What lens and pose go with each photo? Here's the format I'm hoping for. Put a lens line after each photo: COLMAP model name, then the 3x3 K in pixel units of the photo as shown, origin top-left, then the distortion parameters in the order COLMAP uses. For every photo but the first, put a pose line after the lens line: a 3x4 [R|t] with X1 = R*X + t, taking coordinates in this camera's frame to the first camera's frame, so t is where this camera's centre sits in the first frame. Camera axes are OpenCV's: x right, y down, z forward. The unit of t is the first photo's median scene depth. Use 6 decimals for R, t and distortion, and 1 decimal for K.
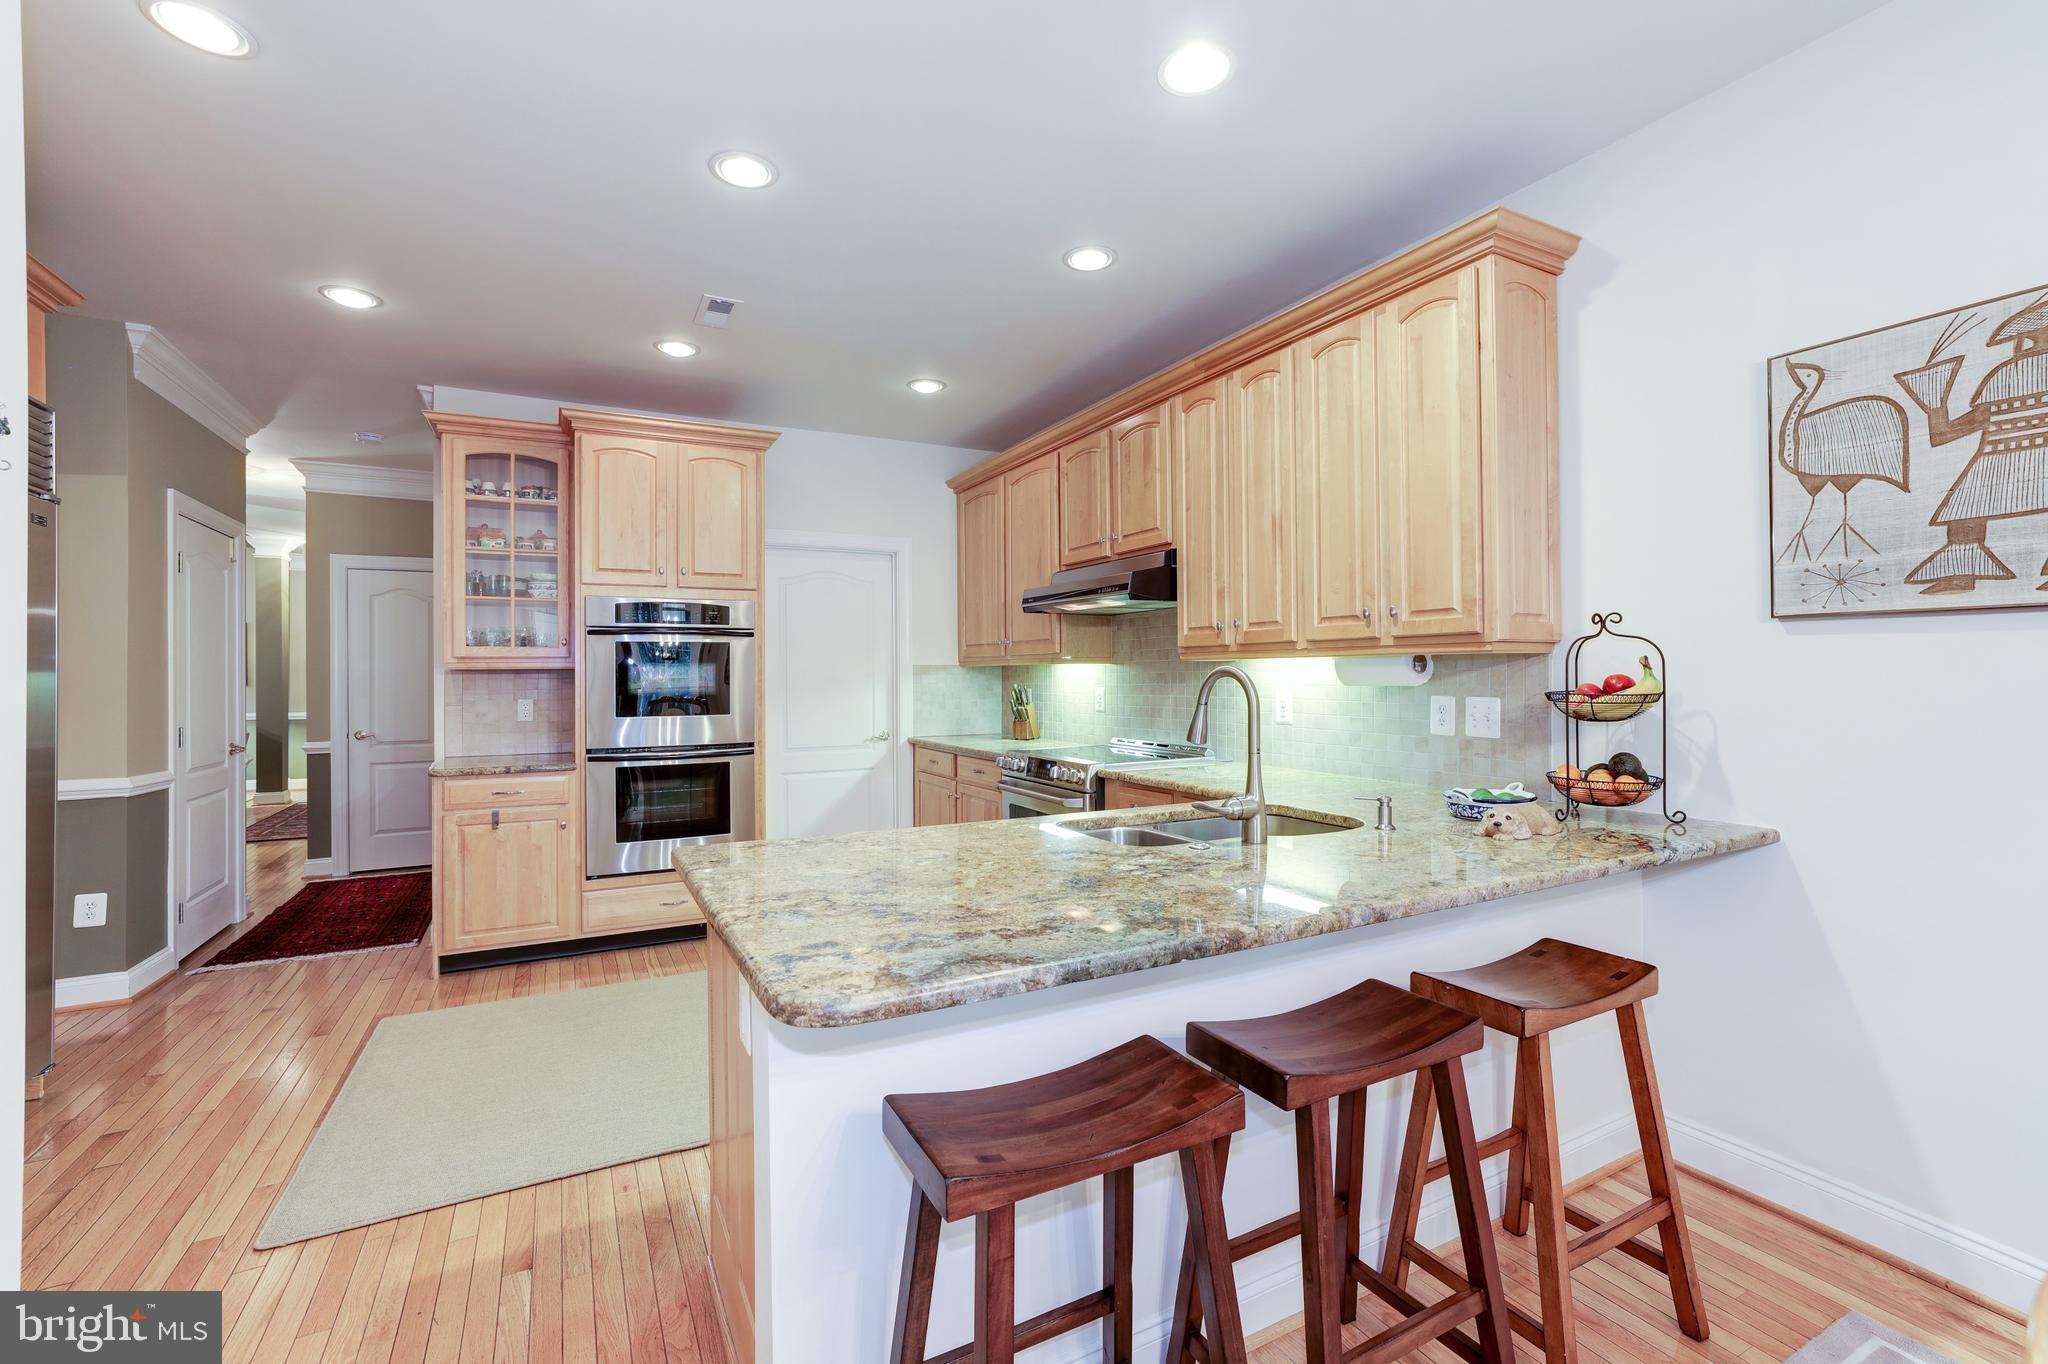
lens RADIAL K [[892.8, 0, 1028.2], [0, 892.8, 669.6], [0, 0, 1]] dist [-0.018332, 0.010699]
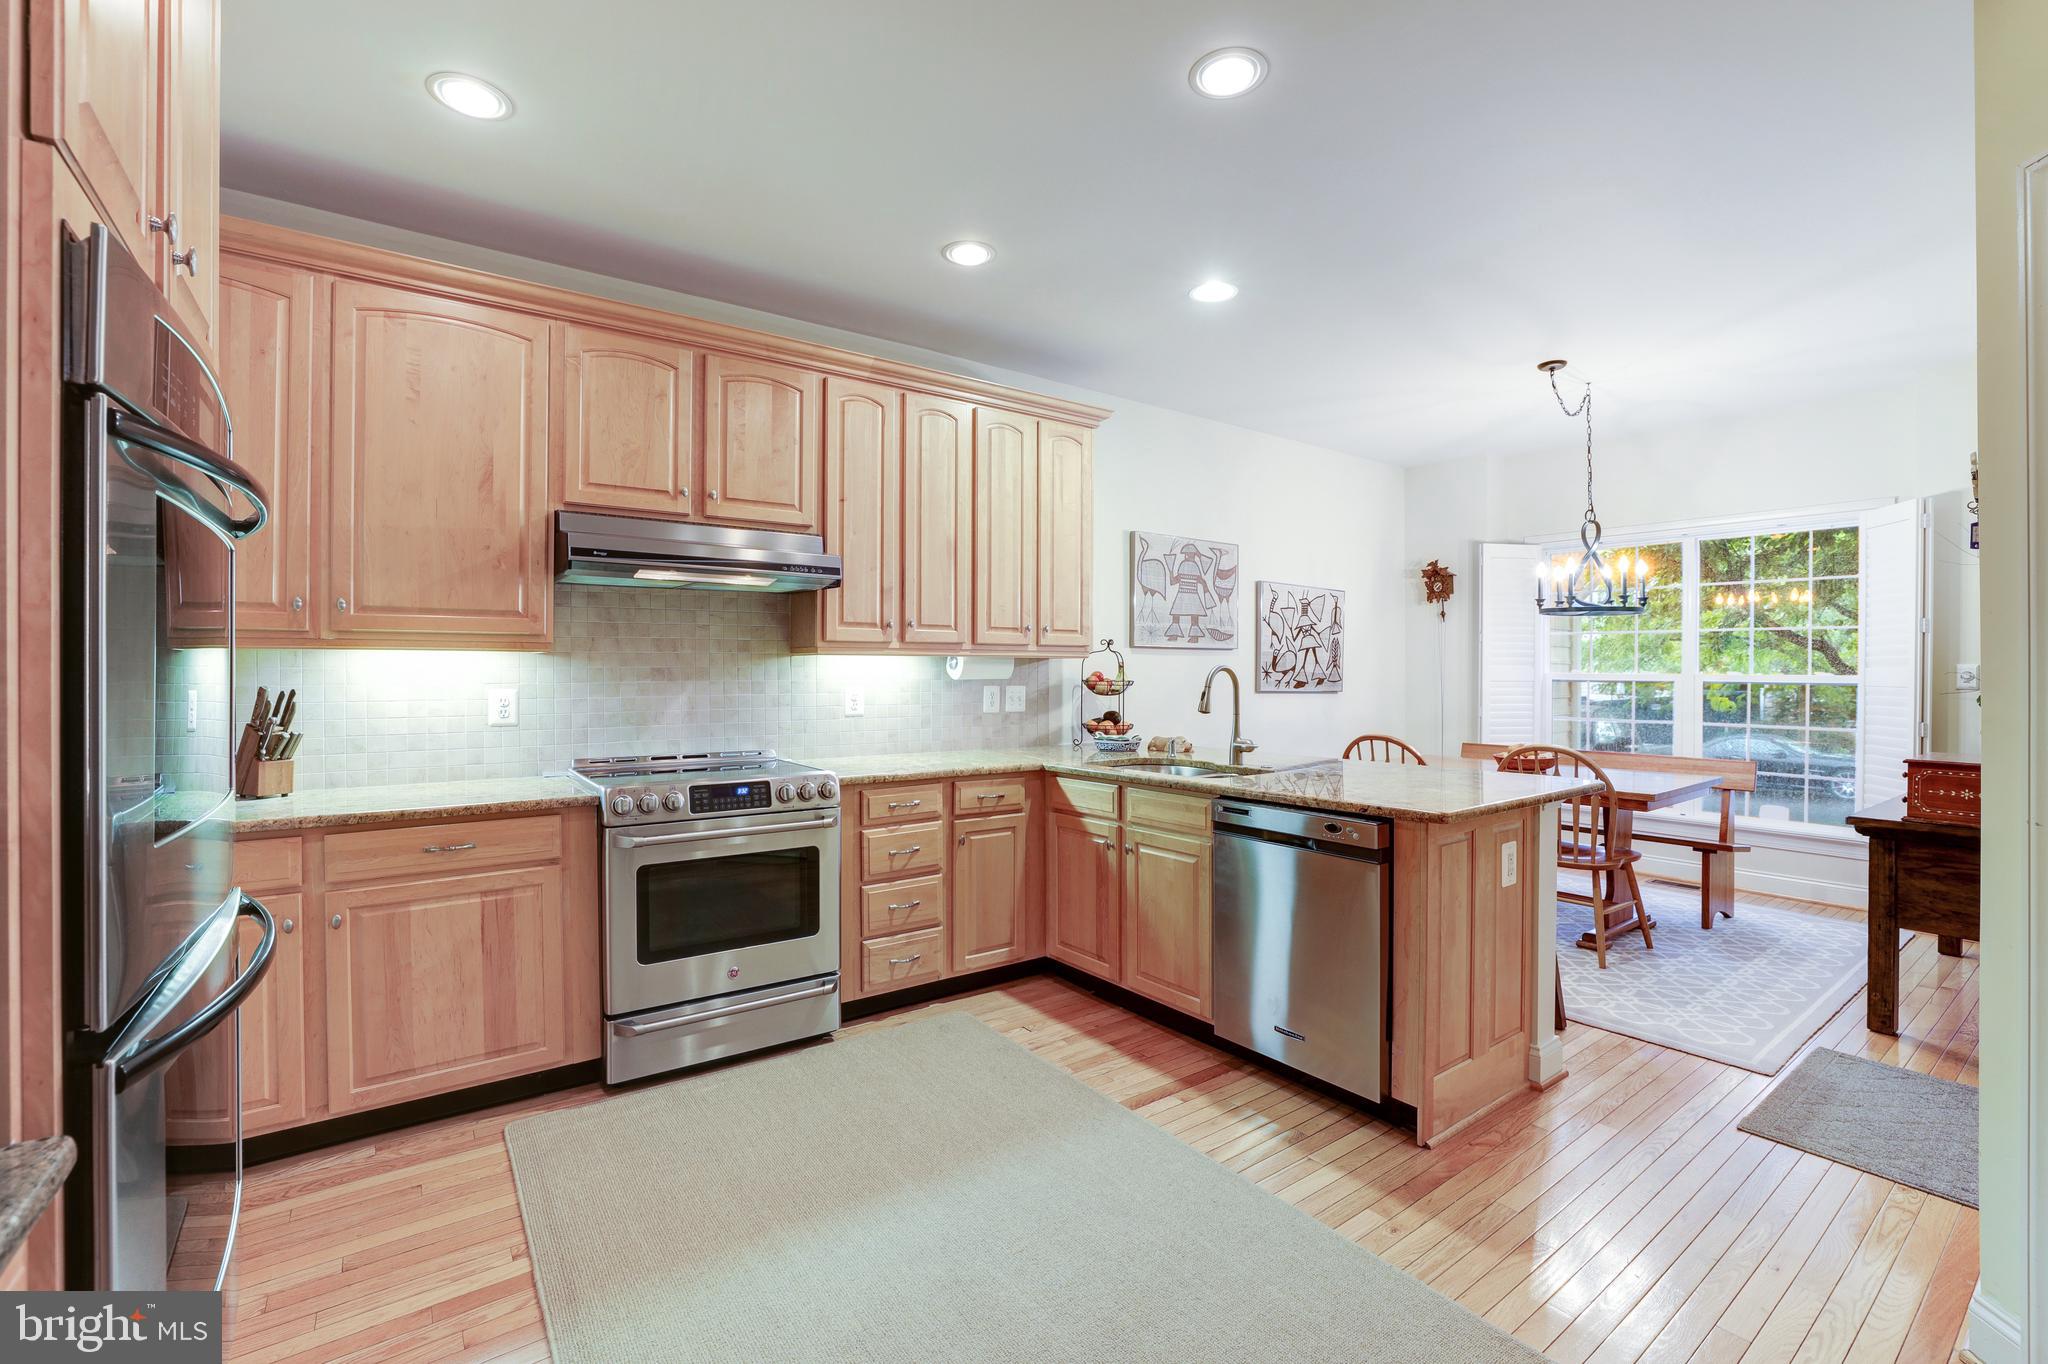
lens RADIAL K [[892.8, 0, 1024.2], [0, 892.8, 666.5], [0, 0, 1]] dist [-0.018332, 0.010699]
pose [[-0.133914, 0.010683, 0.990935, -0.750093], [-0.004712, 0.999924, -0.011417, 0.011211], [-0.990982, -0.006198, -0.133854, 0.860944]]
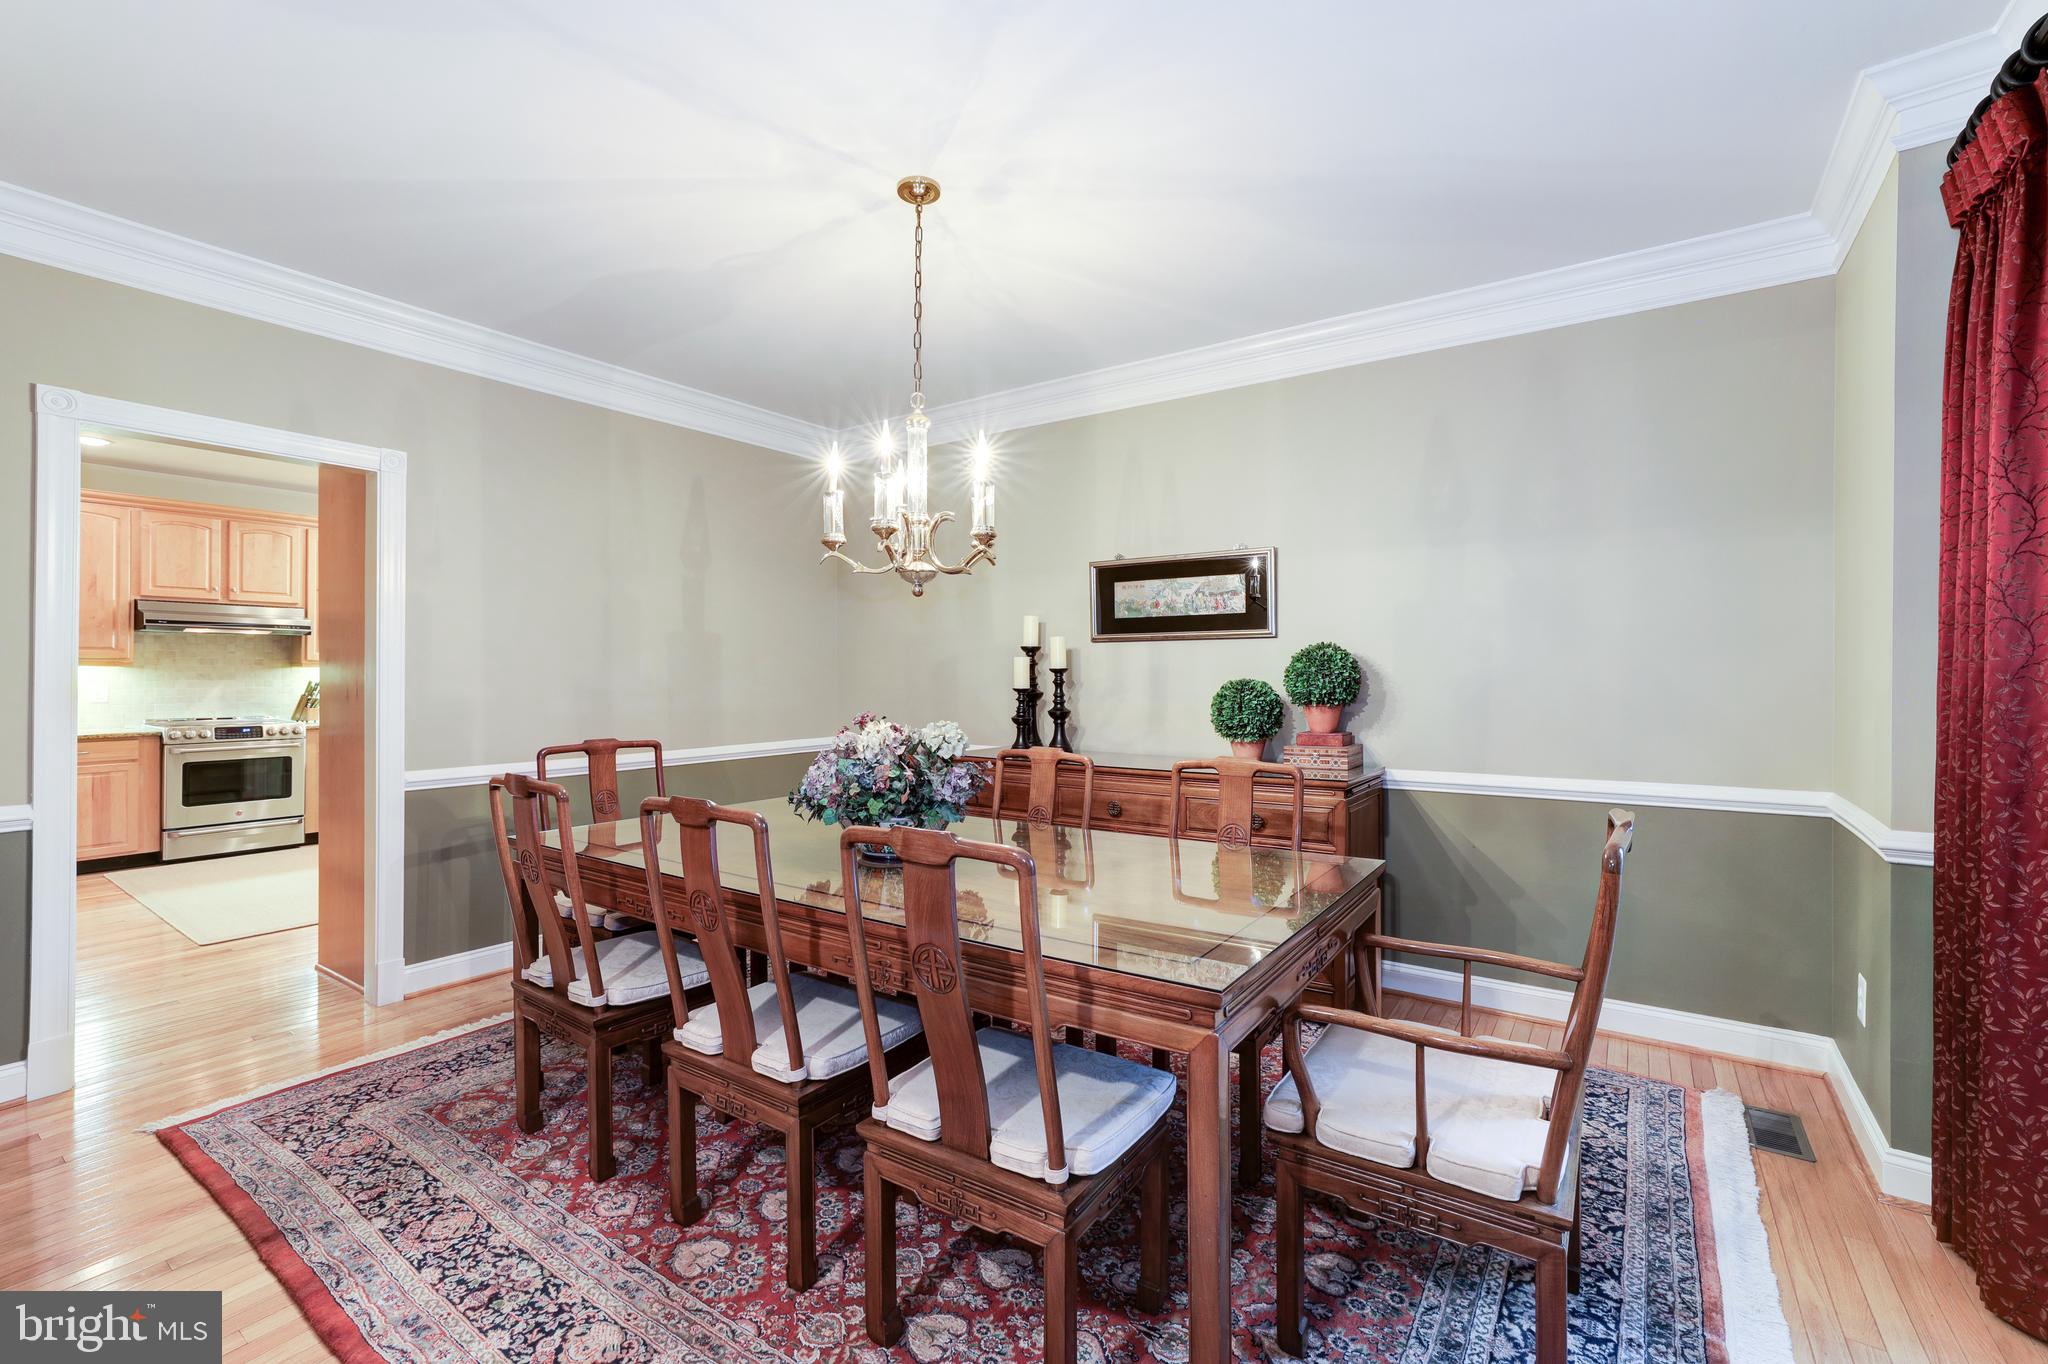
lens RADIAL K [[892.8, 0, 1054.1], [0, 892.8, 665.0], [0, 0, 1]] dist [-0.018332, 0.010699]
pose [[-0.452064, 0.016627, 0.891830, -2.100372], [-0.000848, 0.999818, -0.019071, 0.018682], [-0.891985, -0.009378, -0.451968, 0.406182]]
